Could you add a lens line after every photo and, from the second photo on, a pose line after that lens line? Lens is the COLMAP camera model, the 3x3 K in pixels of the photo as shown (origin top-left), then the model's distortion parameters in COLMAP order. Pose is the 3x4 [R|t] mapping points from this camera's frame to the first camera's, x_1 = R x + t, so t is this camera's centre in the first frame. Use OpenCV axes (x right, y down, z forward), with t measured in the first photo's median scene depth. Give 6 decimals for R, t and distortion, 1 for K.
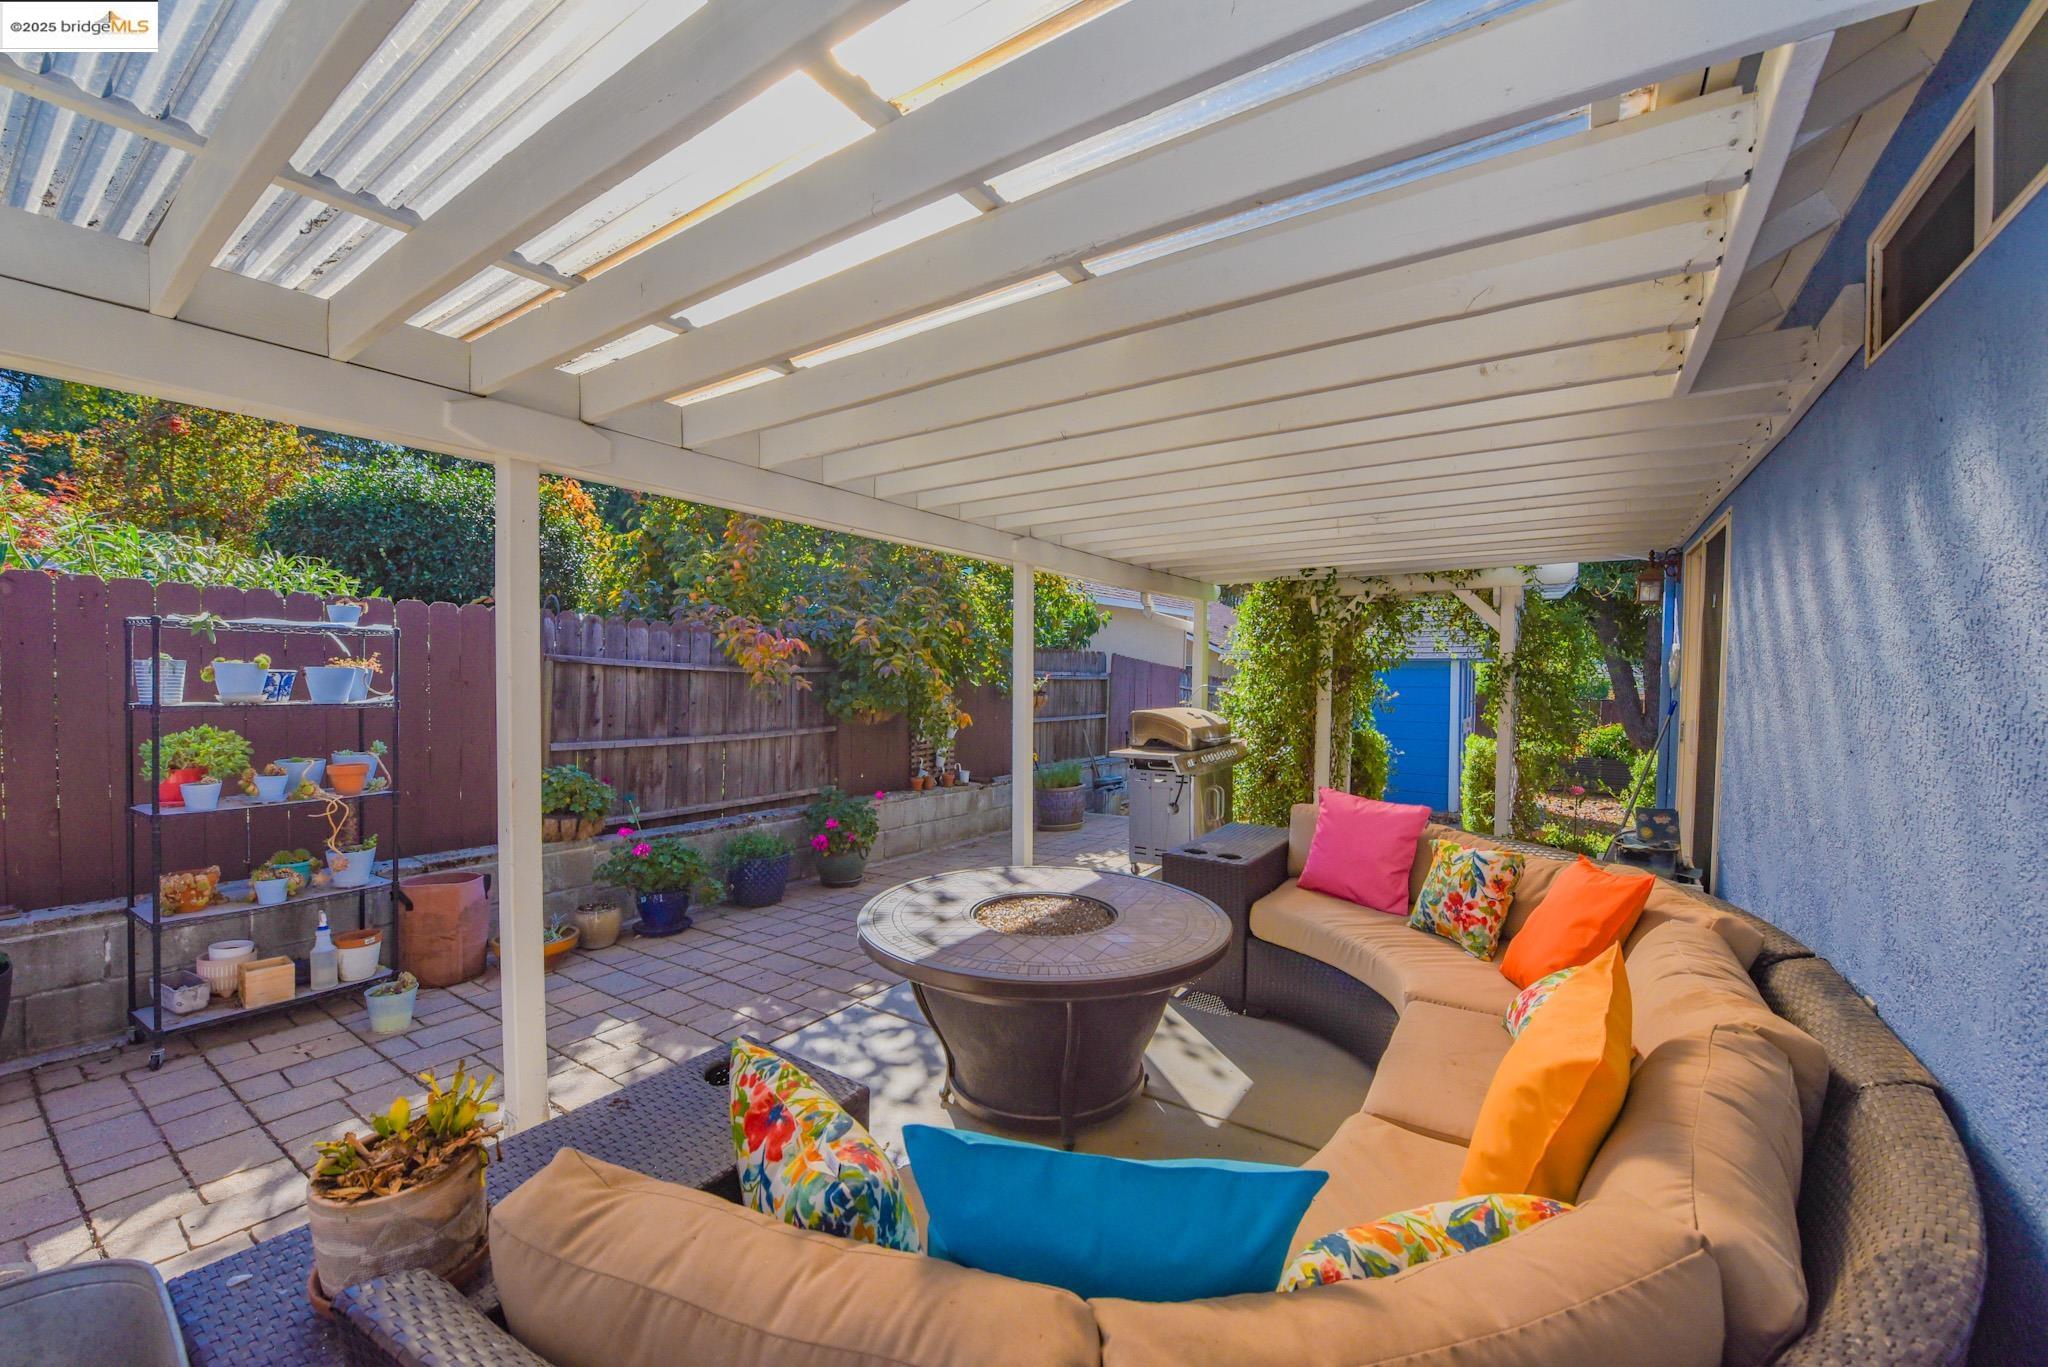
lens RADIAL K [[812.0, 0, 1018.3], [0, 812.0, 687.9], [0, 0, 1]] dist [-0.016221, -0.002684]
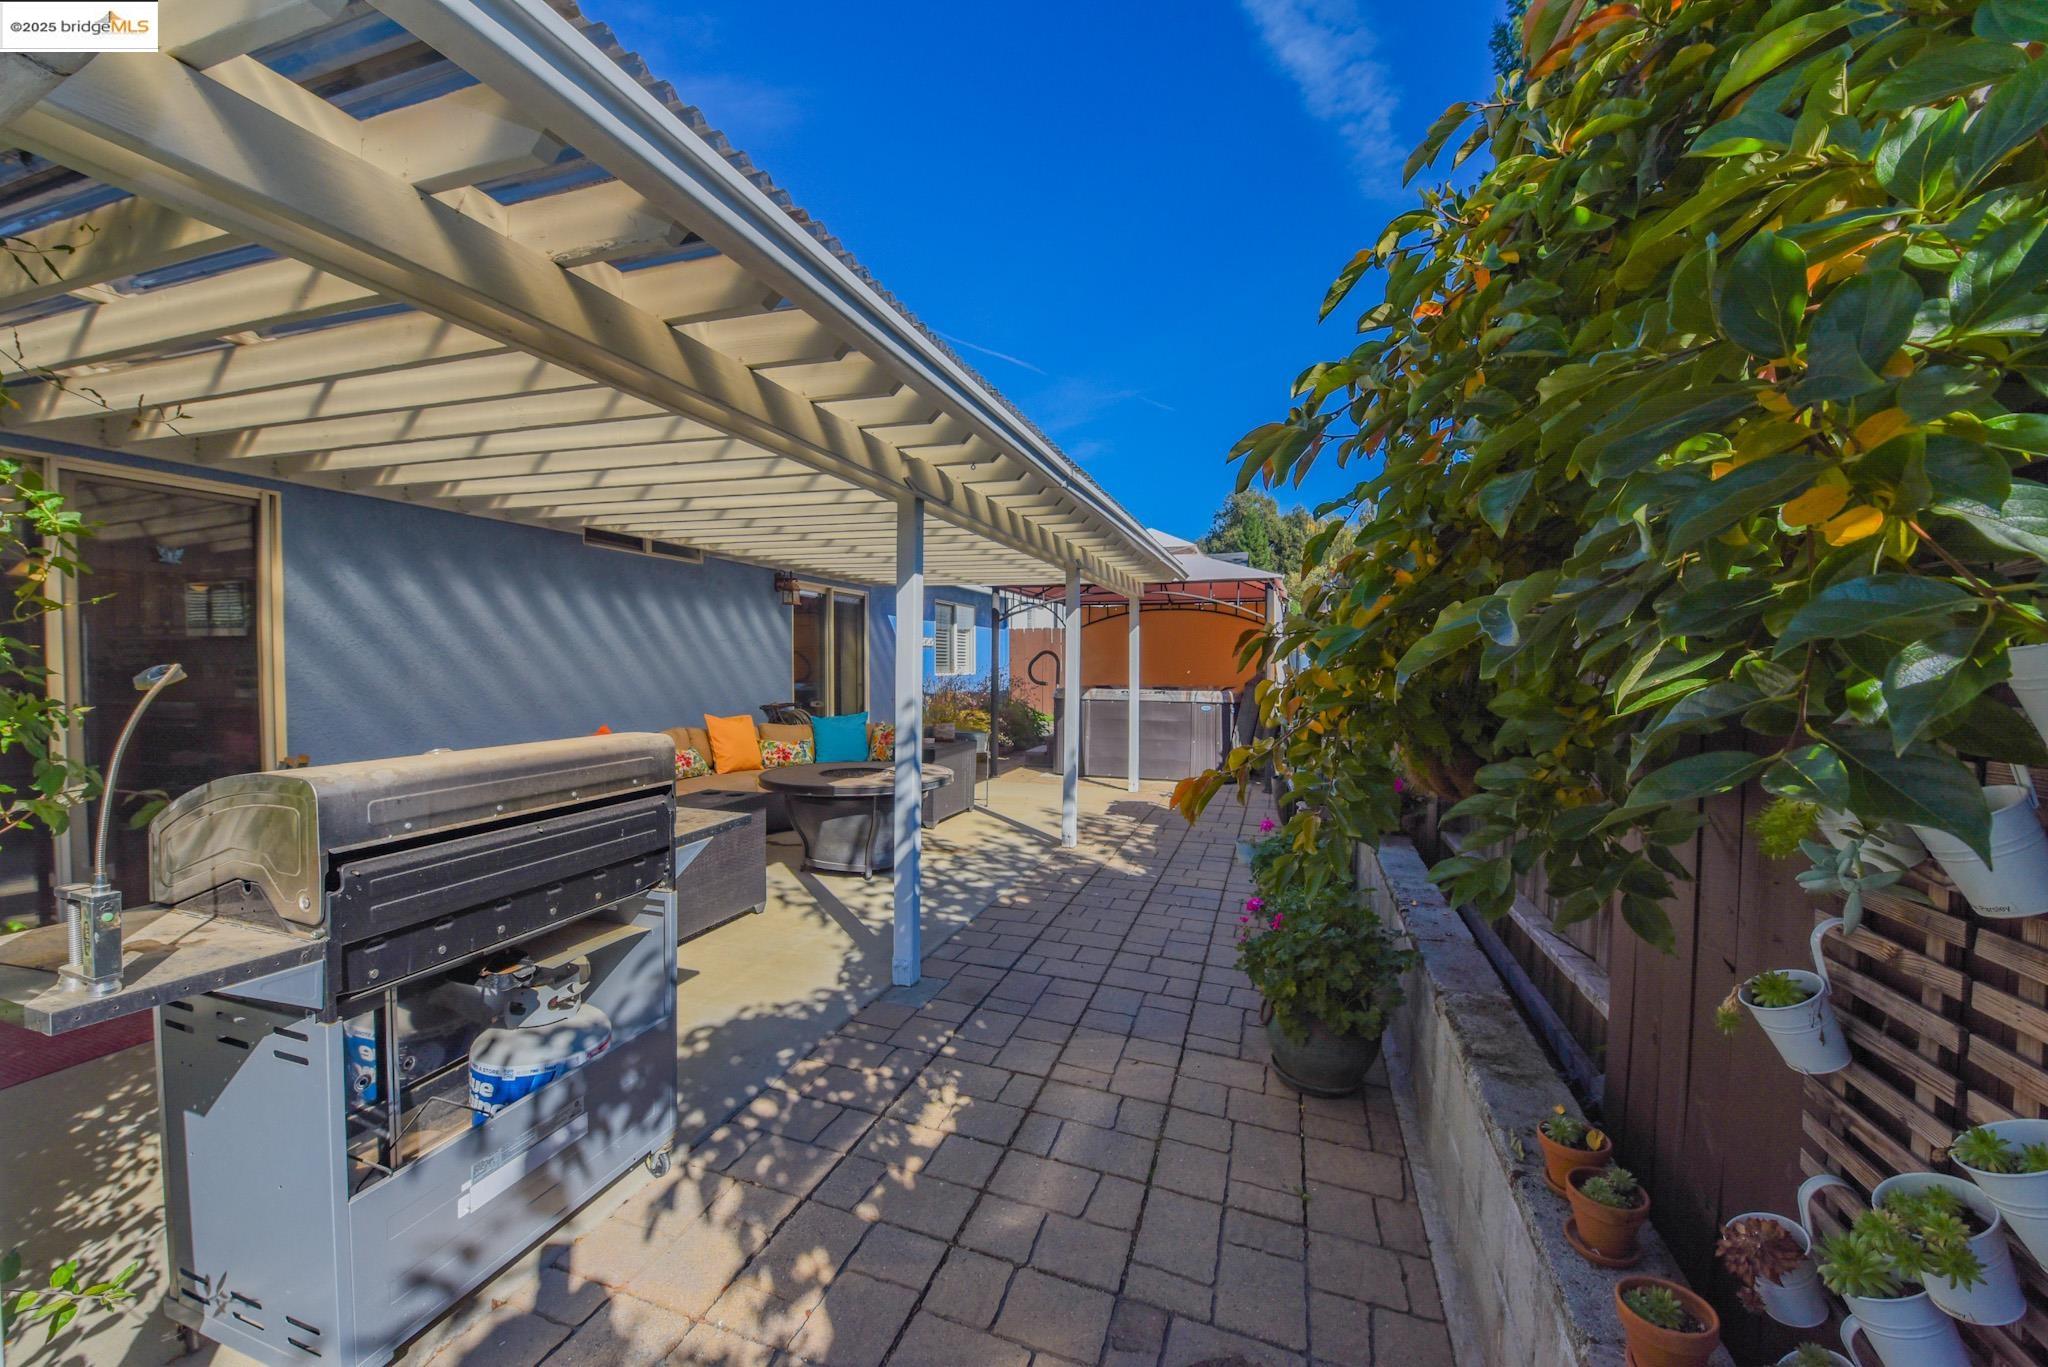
lens RADIAL K [[812.0, 0, 1018.3], [0, 812.0, 687.9], [0, 0, 1]] dist [-0.016221, -0.002684]
pose [[-0.965469, -0.009331, -0.260351, 0.091726], [-0.022607, 0.998589, 0.048045, -0.009994], [0.259536, 0.052271, -0.964318, 1.391736]]
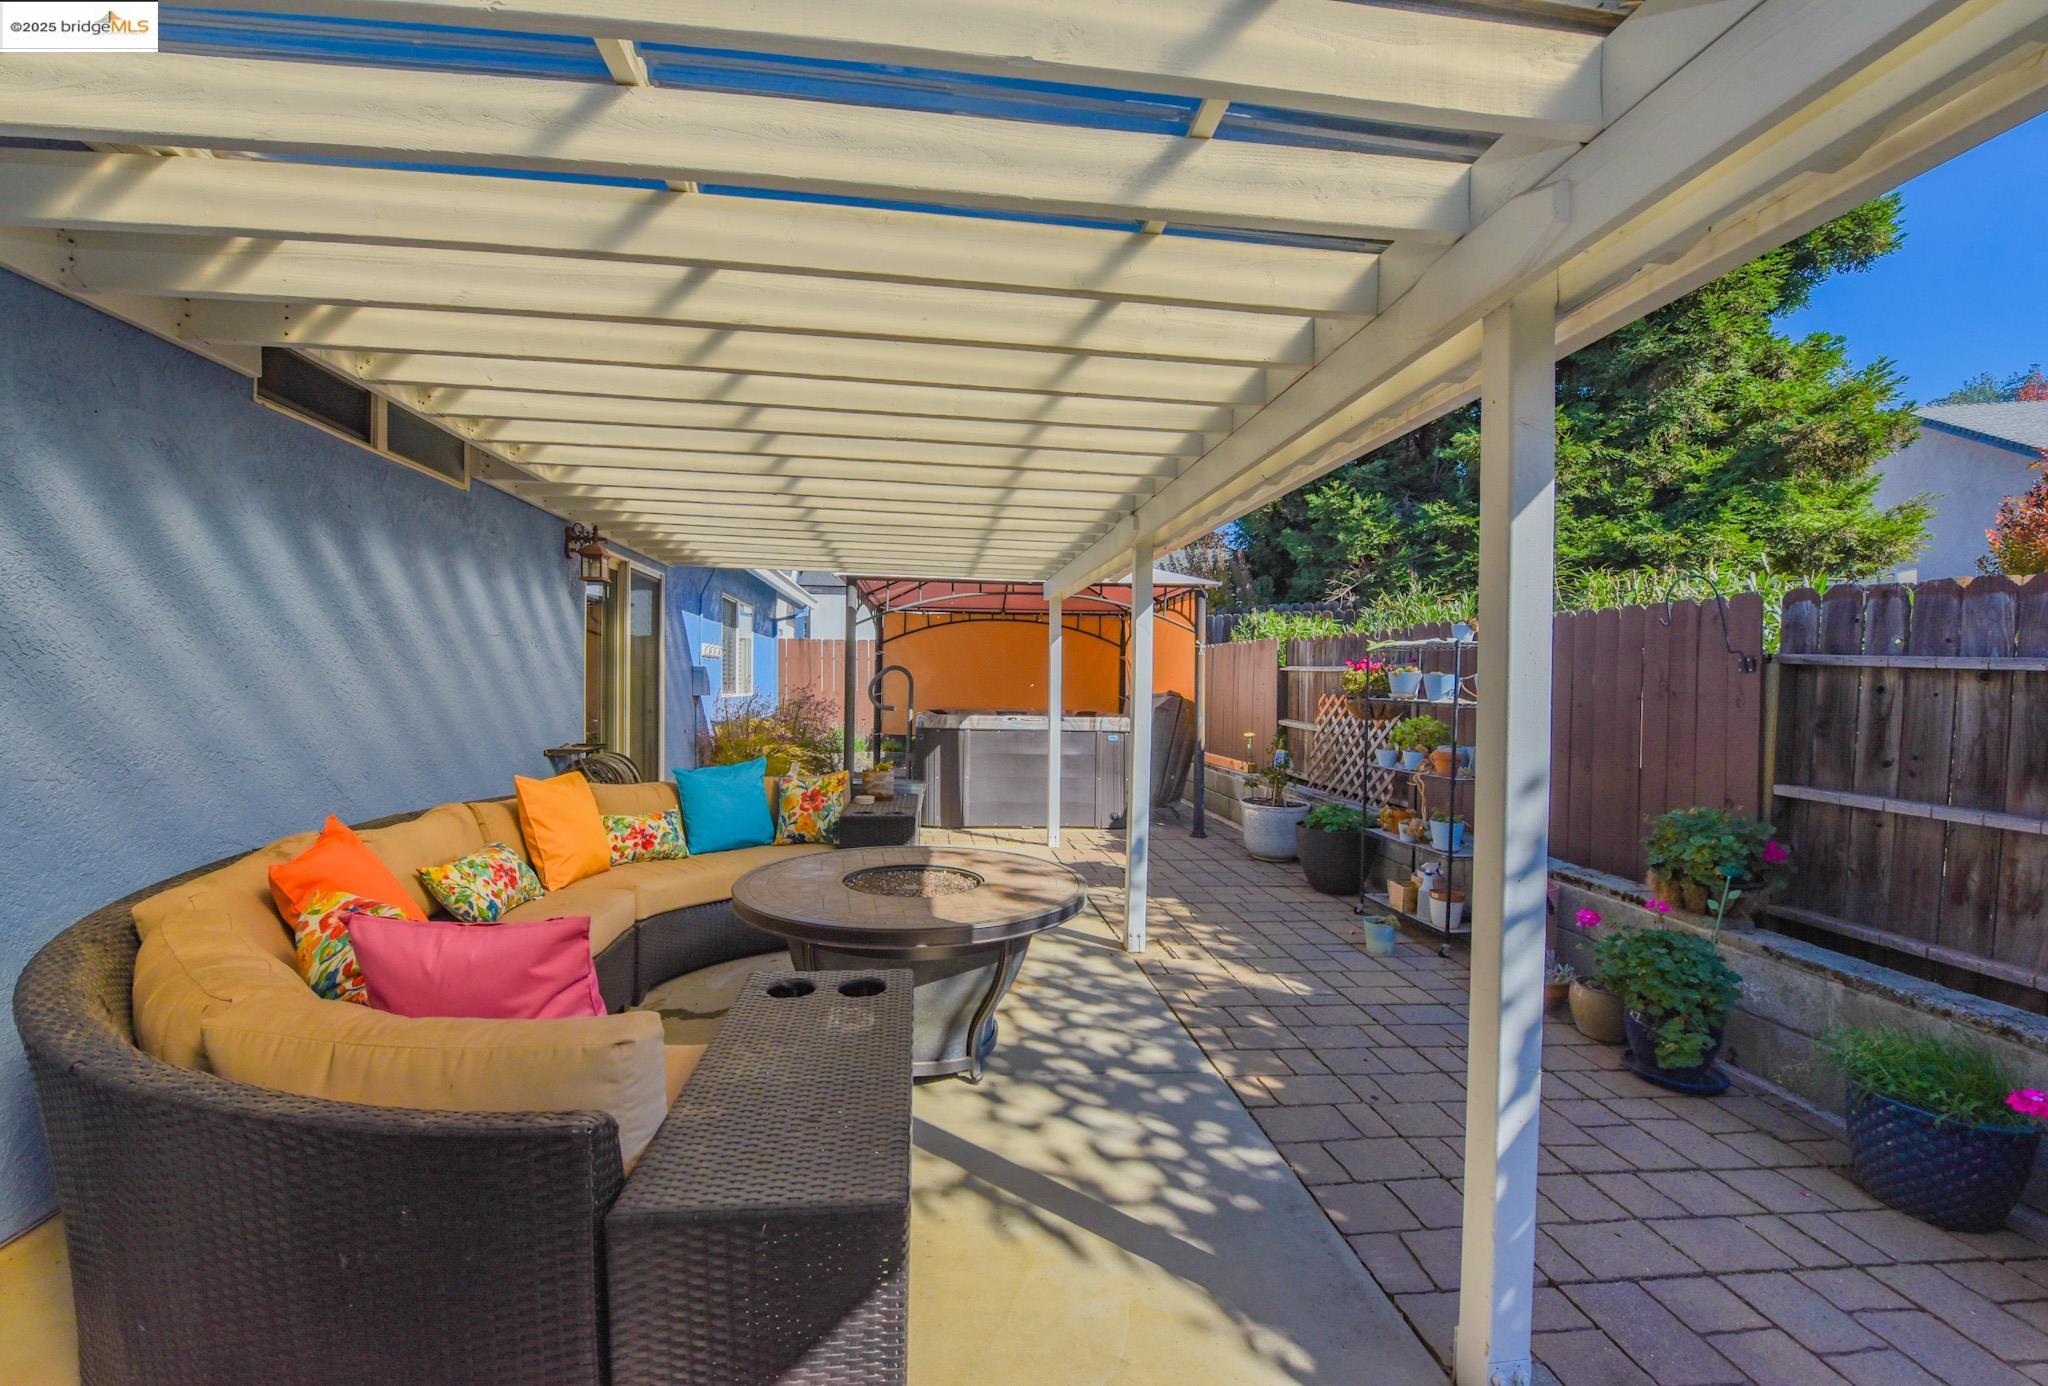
lens RADIAL K [[833.7, 0, 1024.0], [0, 833.7, 693.0], [0, 0, 1]] dist [-0.021689, -0.000057]
pose [[-0.764699, -0.019242, -0.644100, 0.305227], [-0.040905, 0.998988, 0.018719, 0.004050], [0.643088, 0.040661, -0.764712, 0.908396]]
